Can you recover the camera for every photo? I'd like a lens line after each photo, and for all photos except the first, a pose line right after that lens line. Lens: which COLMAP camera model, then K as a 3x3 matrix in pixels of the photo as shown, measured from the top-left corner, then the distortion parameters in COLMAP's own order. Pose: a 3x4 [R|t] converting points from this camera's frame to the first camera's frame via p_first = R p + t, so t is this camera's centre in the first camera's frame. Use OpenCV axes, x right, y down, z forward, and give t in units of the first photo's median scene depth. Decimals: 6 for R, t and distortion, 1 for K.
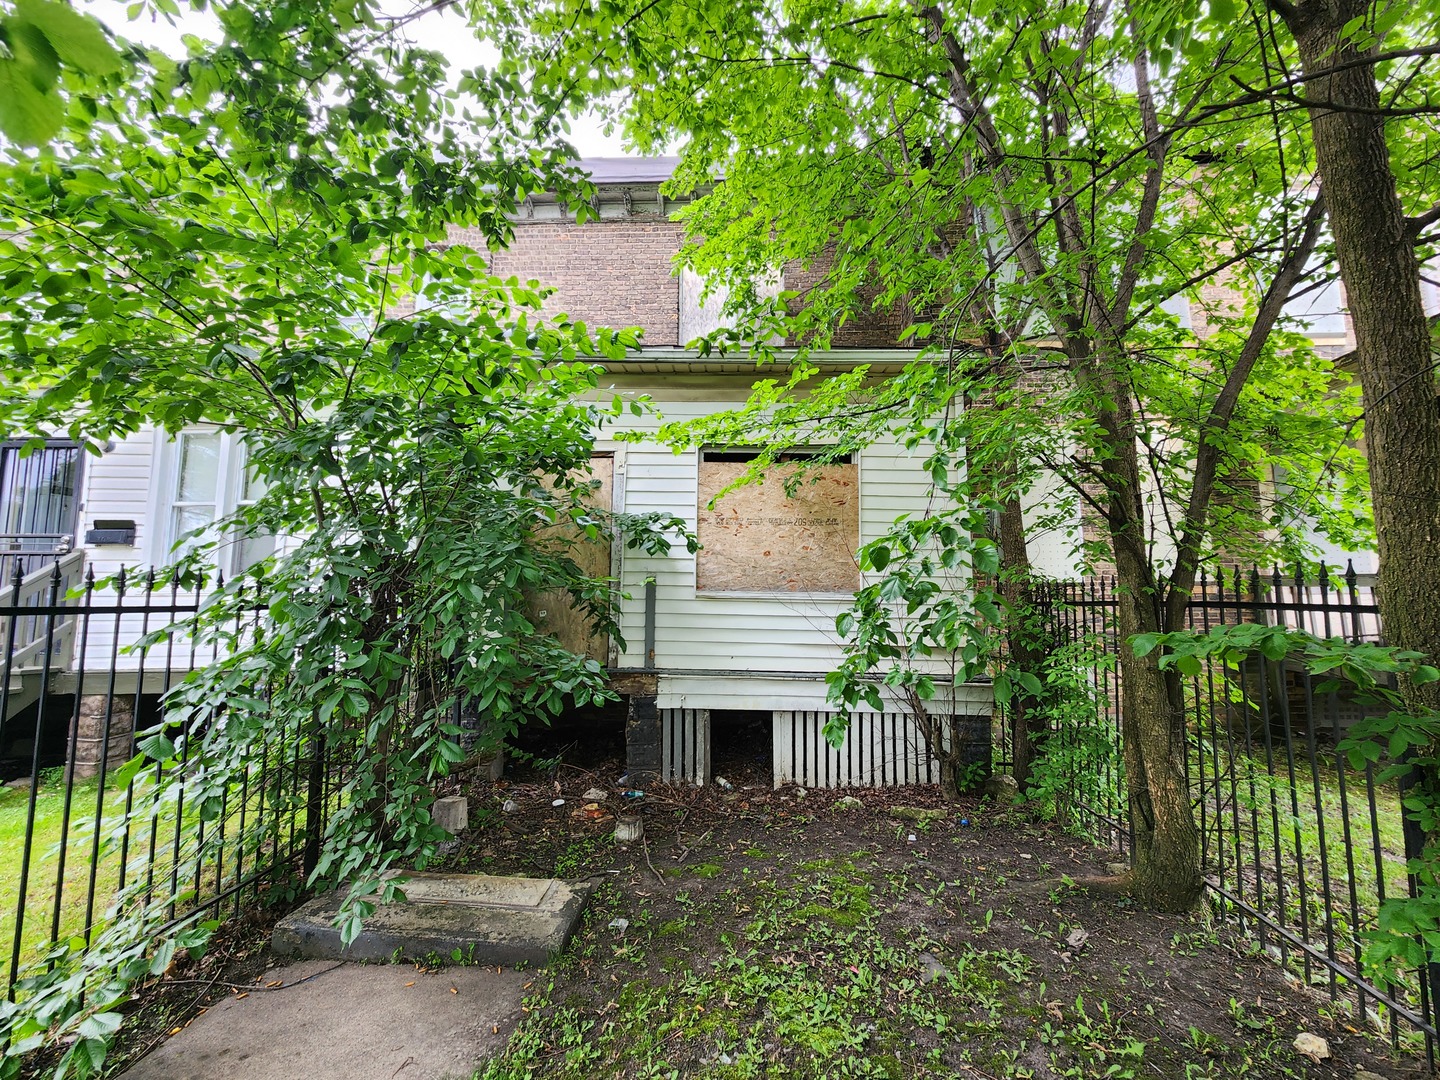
lens RADIAL K [[579.3, 0, 720.0], [0, 579.3, 540.0], [0, 0, 1]] dist [0.000012, -0.000004]
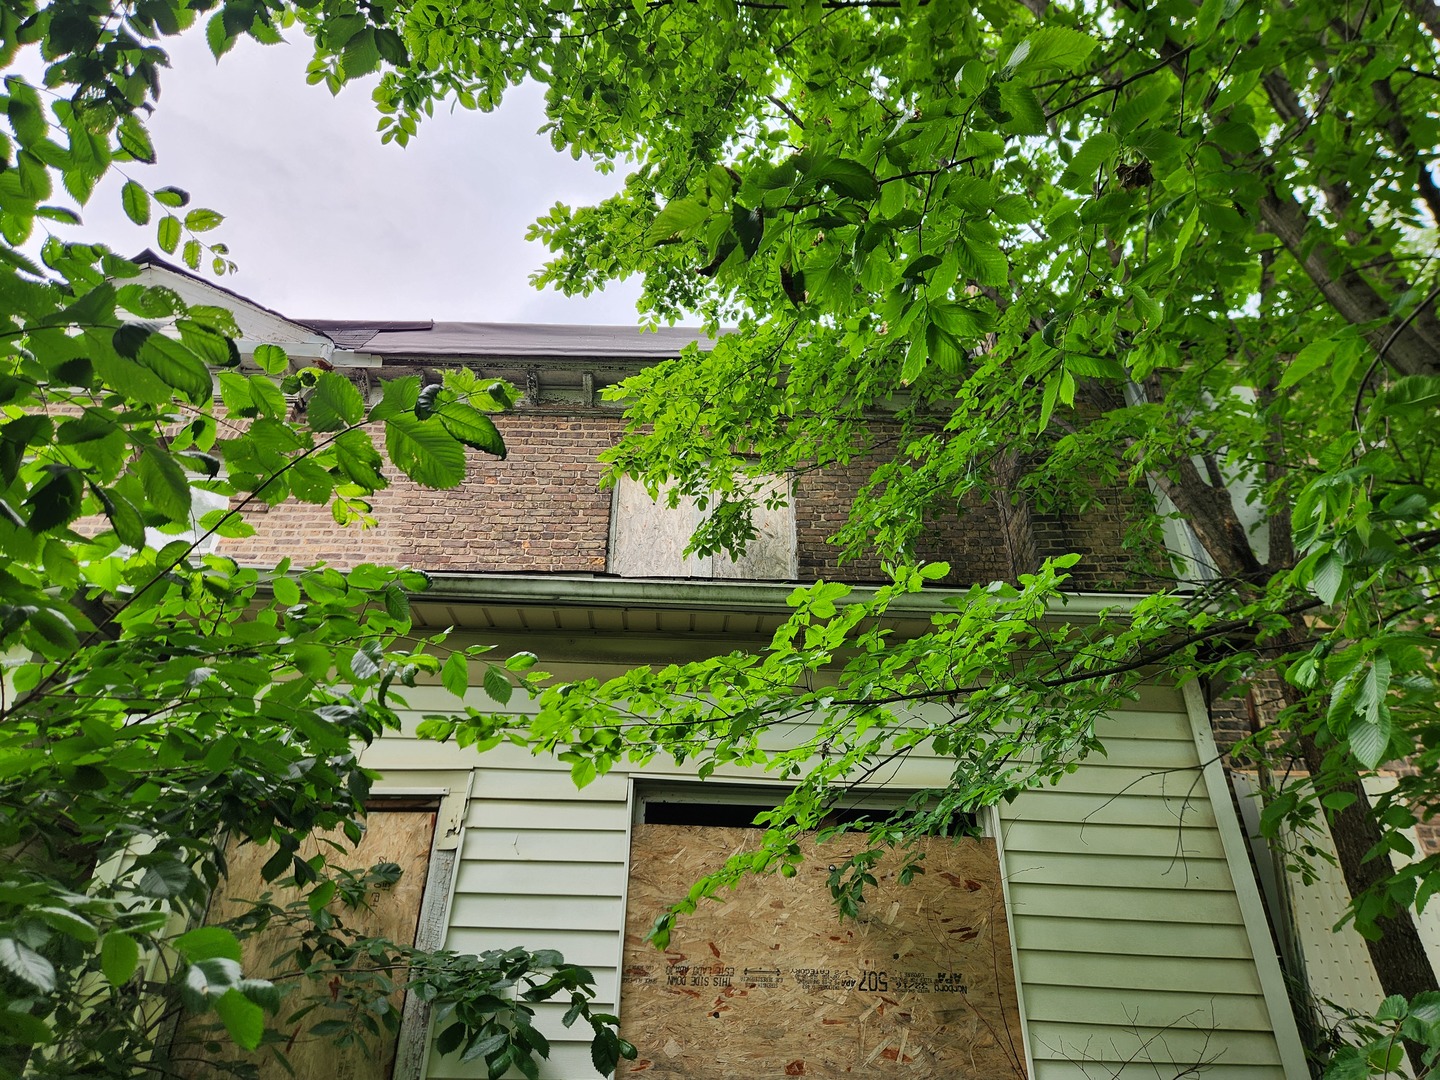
lens RADIAL K [[977.5, 0, 720.0], [0, 977.5, 540.0], [0, 0, 1]] dist [0.048871, -0.000572]
pose [[0.998223, 0.036001, 0.047475, -0.015286], [-0.011997, 0.901945, -0.431685, -0.009858], [-0.058361, 0.430348, 0.900774, 0.248482]]
